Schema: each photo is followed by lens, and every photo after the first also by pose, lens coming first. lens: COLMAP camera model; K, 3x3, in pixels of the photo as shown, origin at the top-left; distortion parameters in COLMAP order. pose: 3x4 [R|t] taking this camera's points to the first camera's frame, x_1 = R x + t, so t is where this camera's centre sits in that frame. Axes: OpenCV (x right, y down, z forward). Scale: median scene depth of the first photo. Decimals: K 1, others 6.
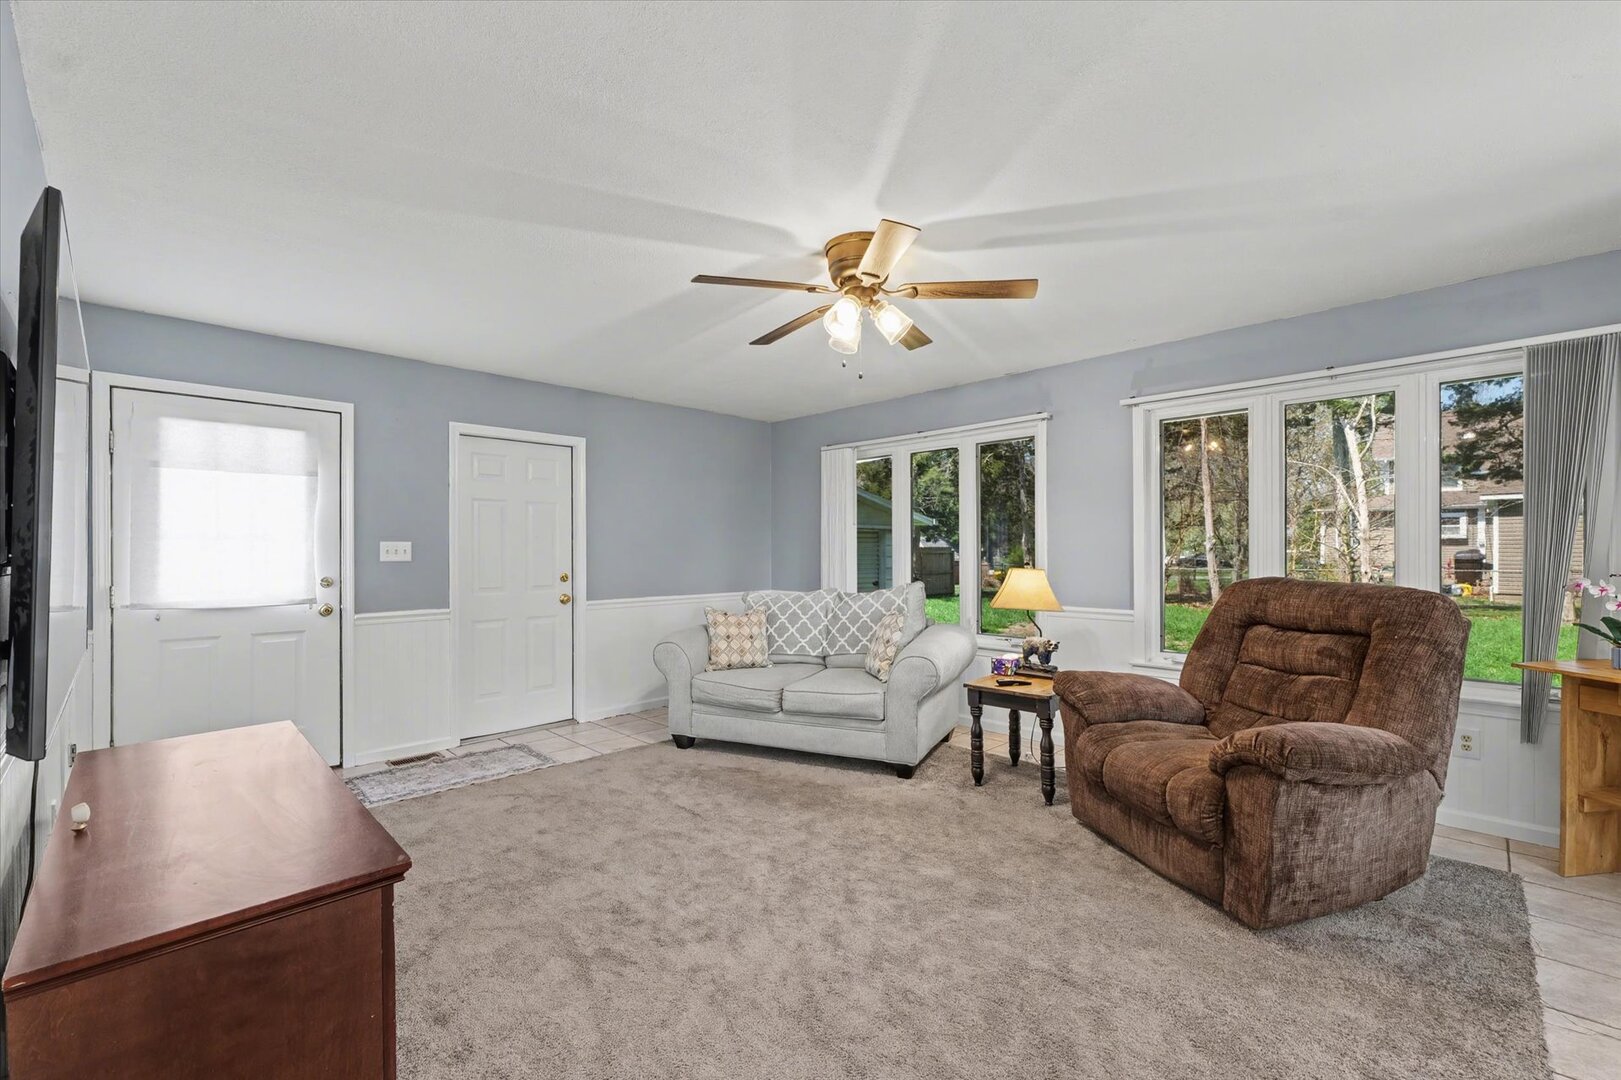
lens RADIAL K [[674.9, 0, 809.9], [0, 674.9, 546.3], [0, 0, 1]] dist [0.000694, 0.000065]
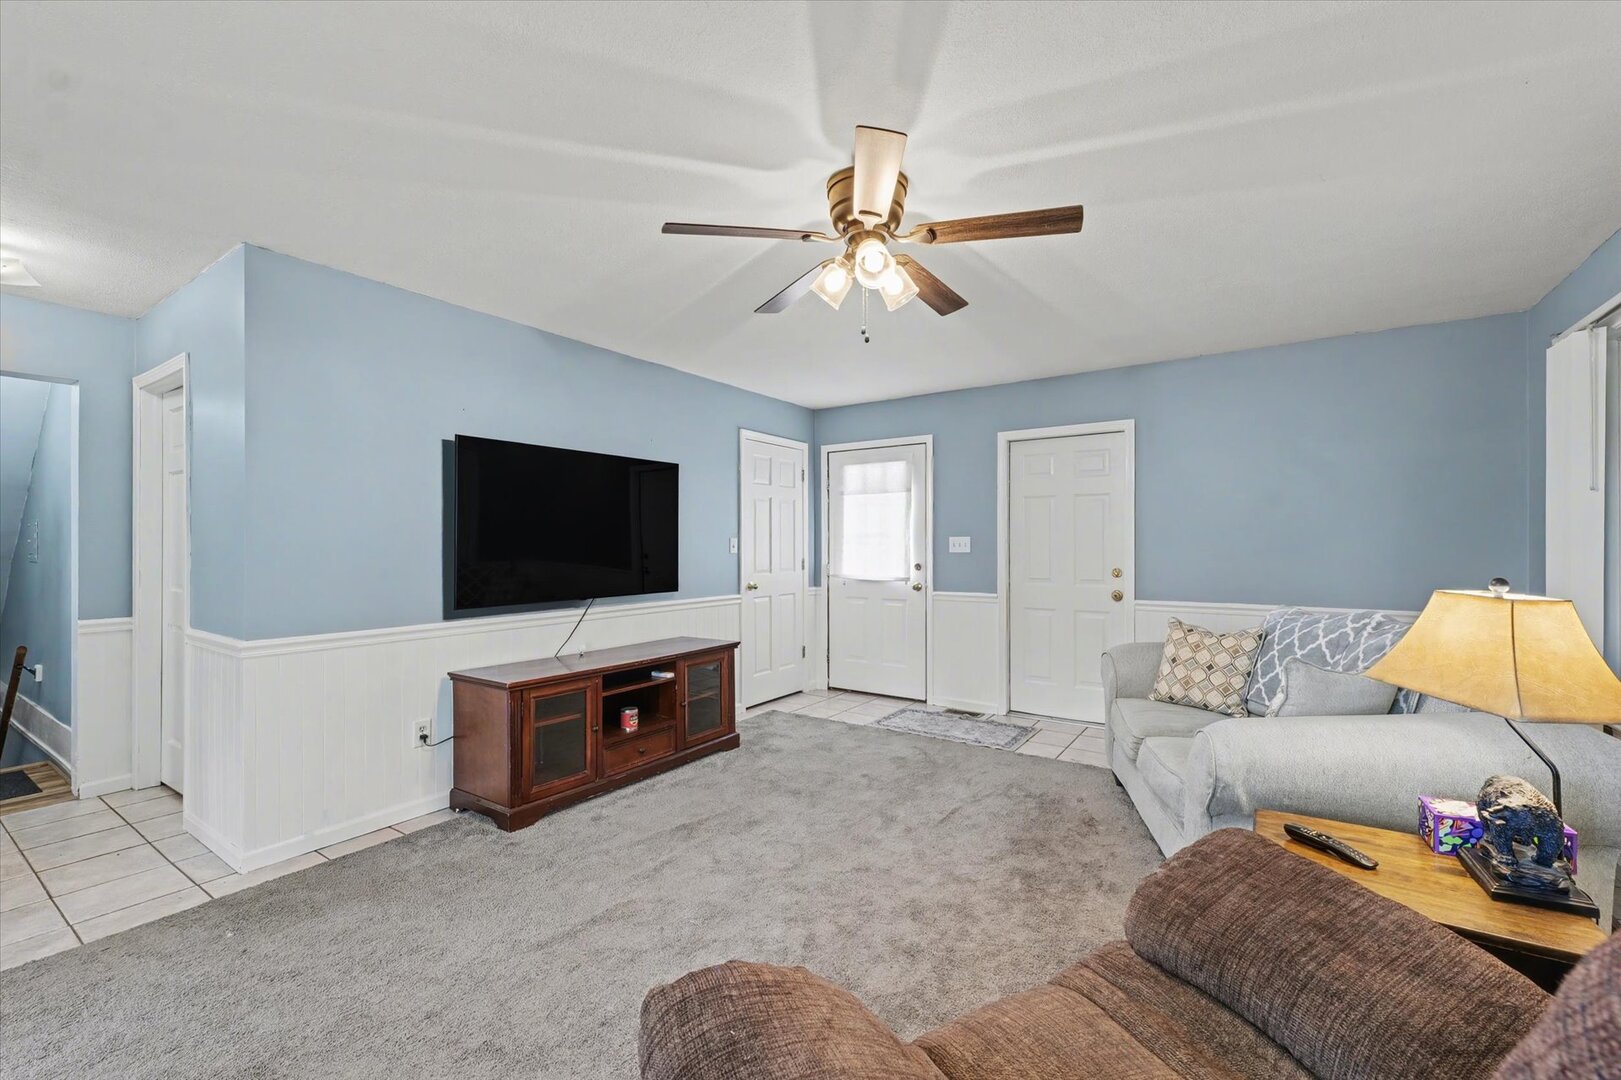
lens RADIAL K [[674.9, 0, 809.9], [0, 674.9, 546.3], [0, 0, 1]] dist [0.000694, 0.000065]
pose [[0.178016, 0.005239, -0.984014, 0.604141], [0.010248, 0.999922, 0.007177, -0.001177], [0.983974, -0.011361, 0.177948, 0.529098]]
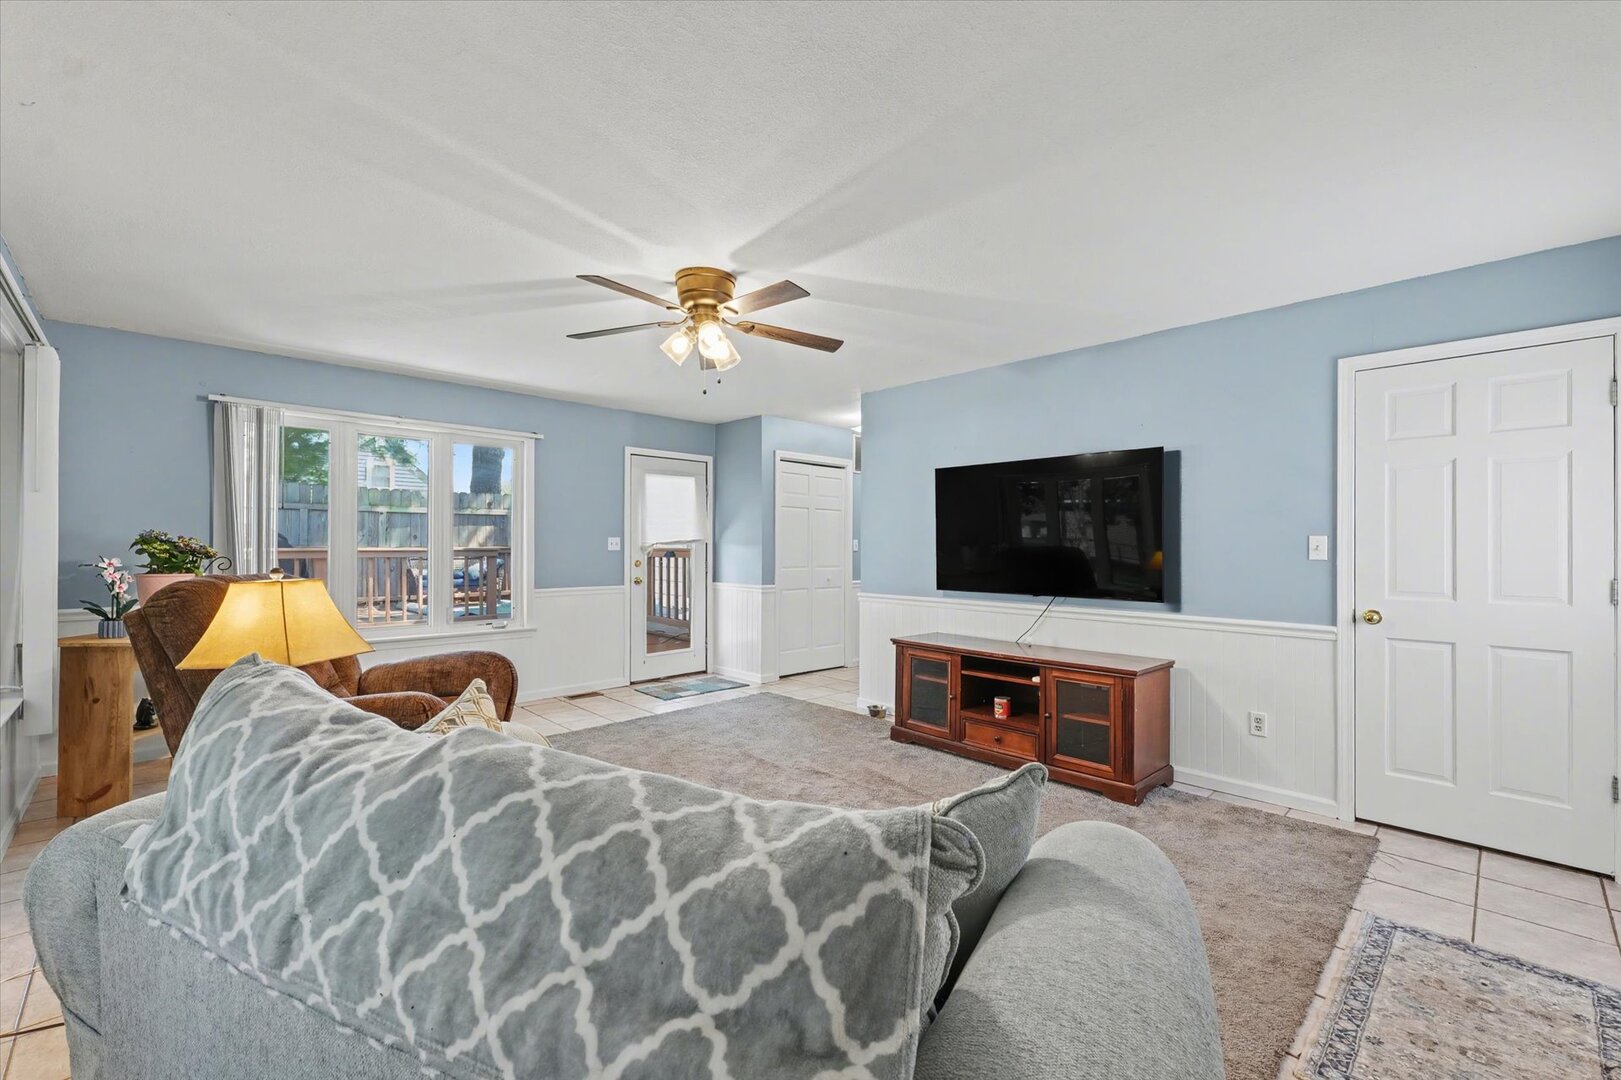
lens RADIAL K [[674.9, 0, 809.9], [0, 674.9, 546.3], [0, 0, 1]] dist [0.000694, 0.000065]
pose [[-0.999784, -0.000992, 0.020779, -0.085399], [-0.001120, 0.999980, -0.006144, 0.009394], [-0.020773, -0.006166, -0.999765, 1.443358]]
